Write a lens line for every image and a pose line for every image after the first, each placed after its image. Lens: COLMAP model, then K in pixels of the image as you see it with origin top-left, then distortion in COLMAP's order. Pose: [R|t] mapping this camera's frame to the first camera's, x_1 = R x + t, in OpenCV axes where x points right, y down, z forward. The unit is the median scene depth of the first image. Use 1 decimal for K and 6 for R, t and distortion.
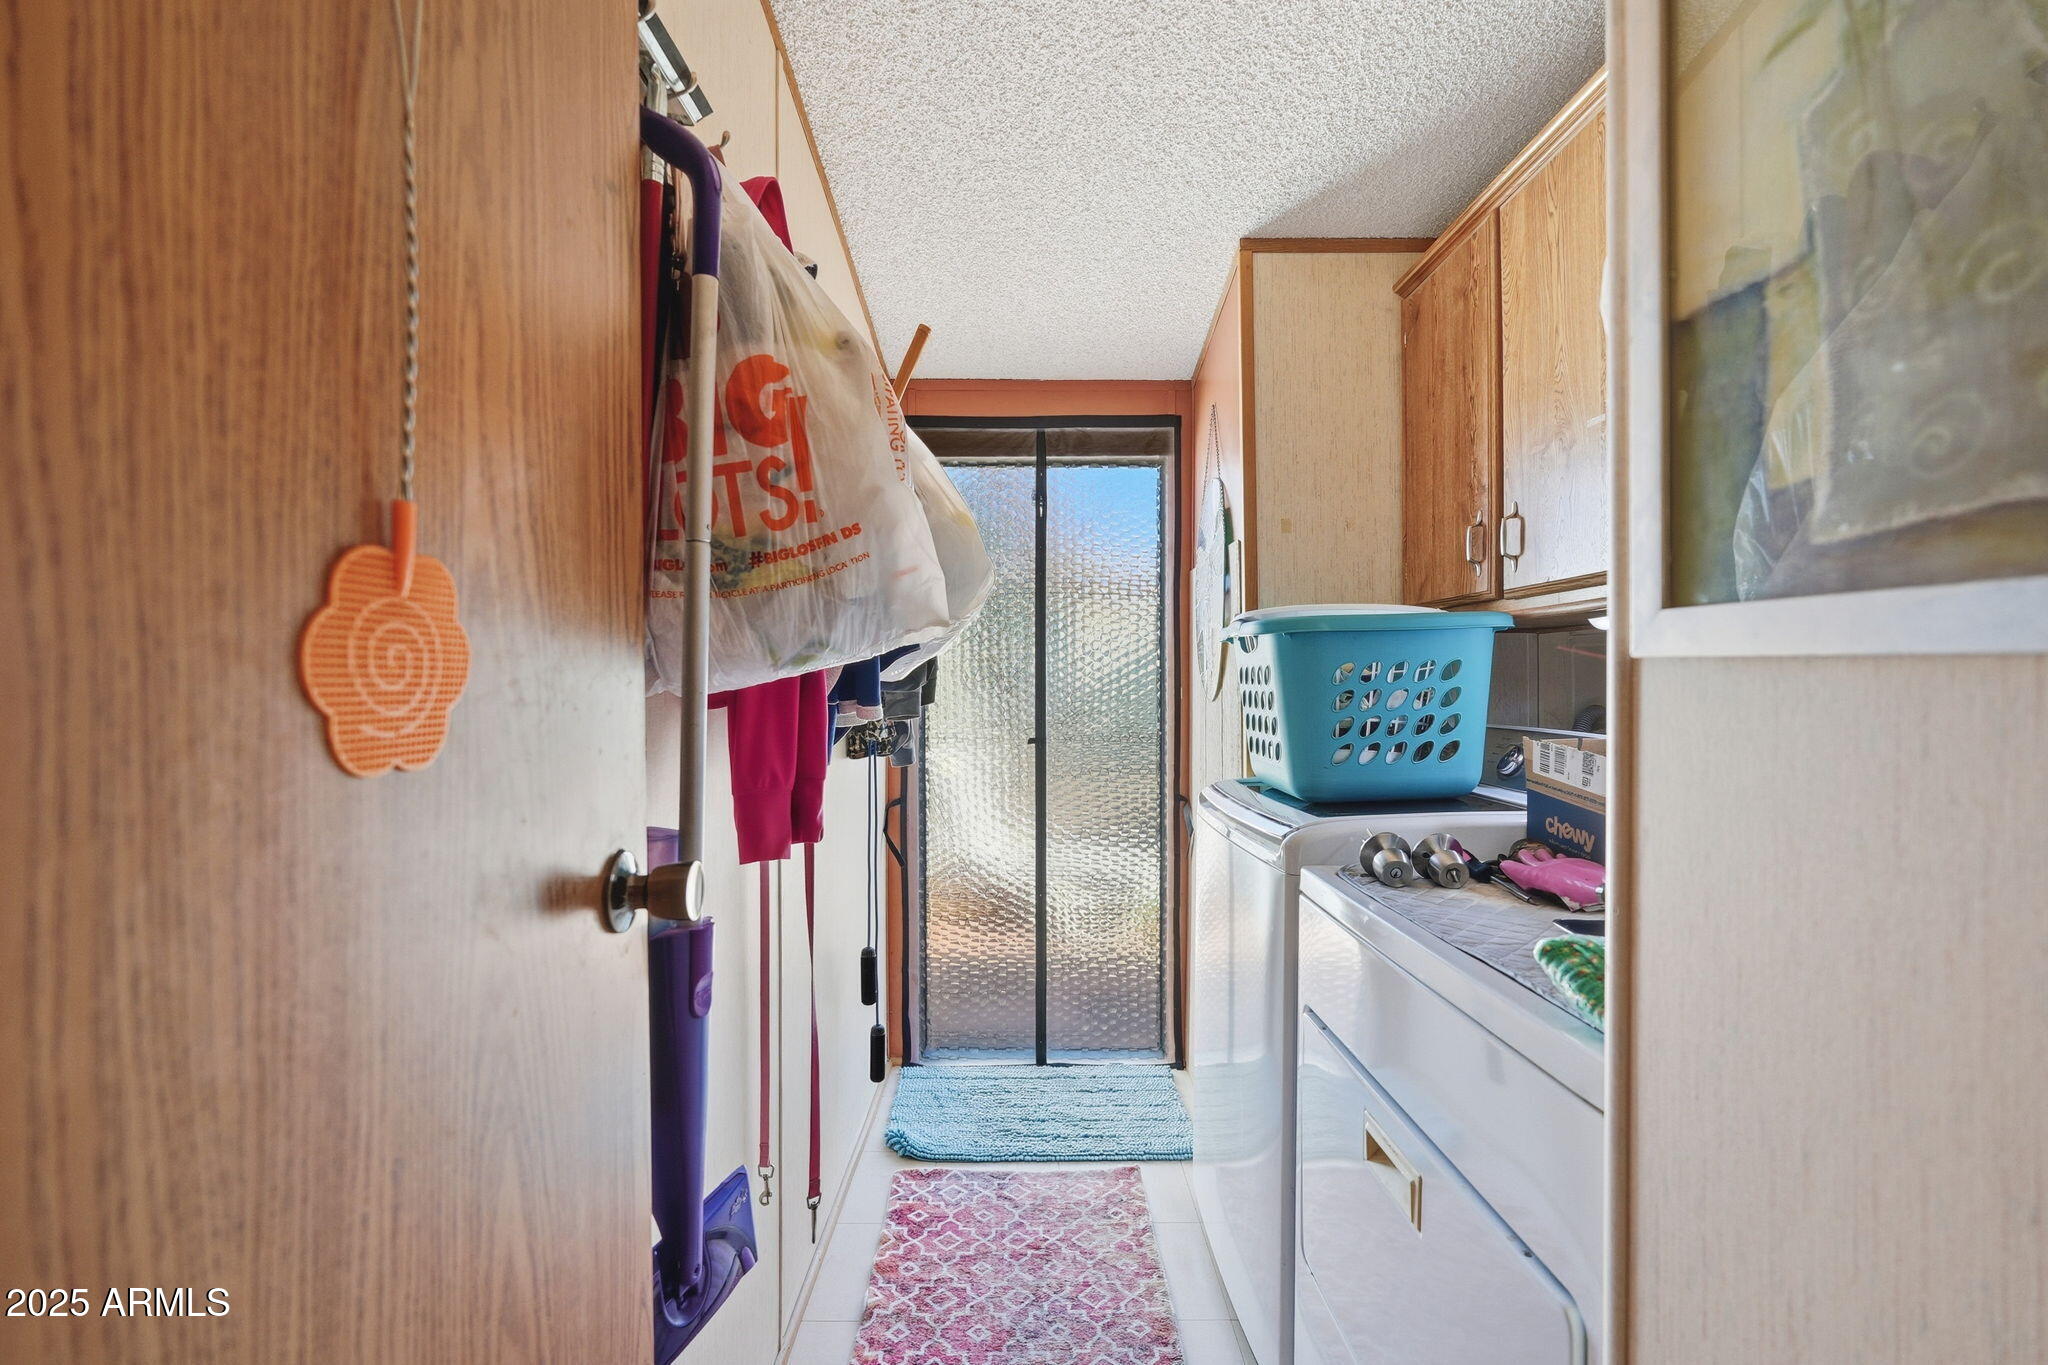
lens RADIAL K [[923.9, 0, 1024.9], [0, 923.9, 681.4], [0, 0, 1]] dist [-0.015333, 0.008392]
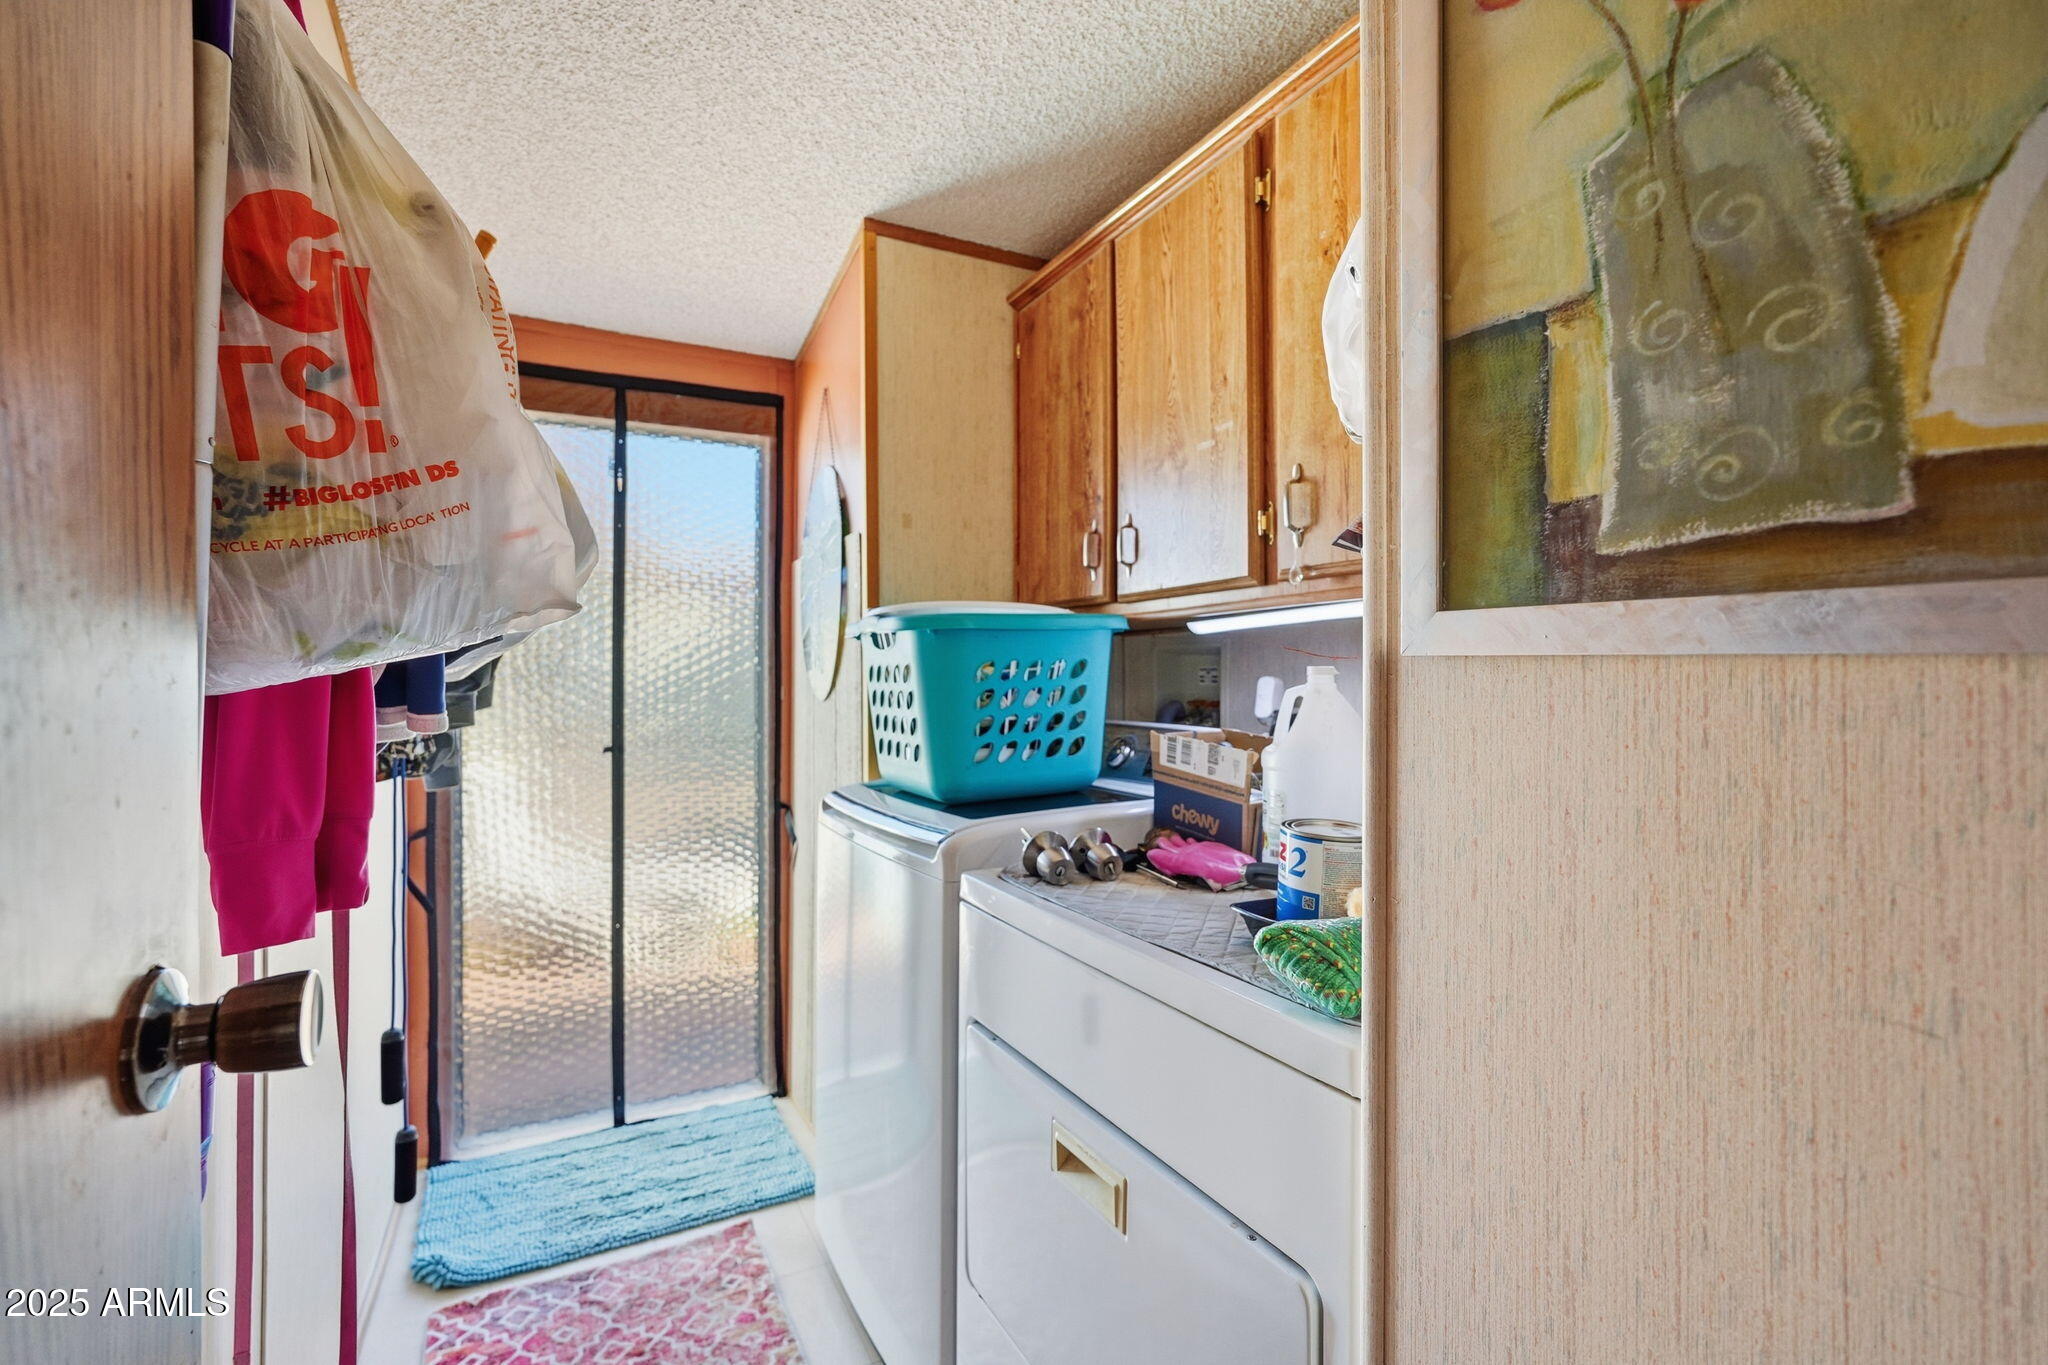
lens RADIAL K [[923.9, 0, 1039.6], [0, 923.9, 671.9], [0, 0, 1]] dist [-0.015333, 0.008392]
pose [[0.882665, 0.002565, 0.469996, -0.075906], [0.001516, 0.999964, -0.008305, -0.000271], [-0.470001, 0.008043, 0.882629, 0.102863]]
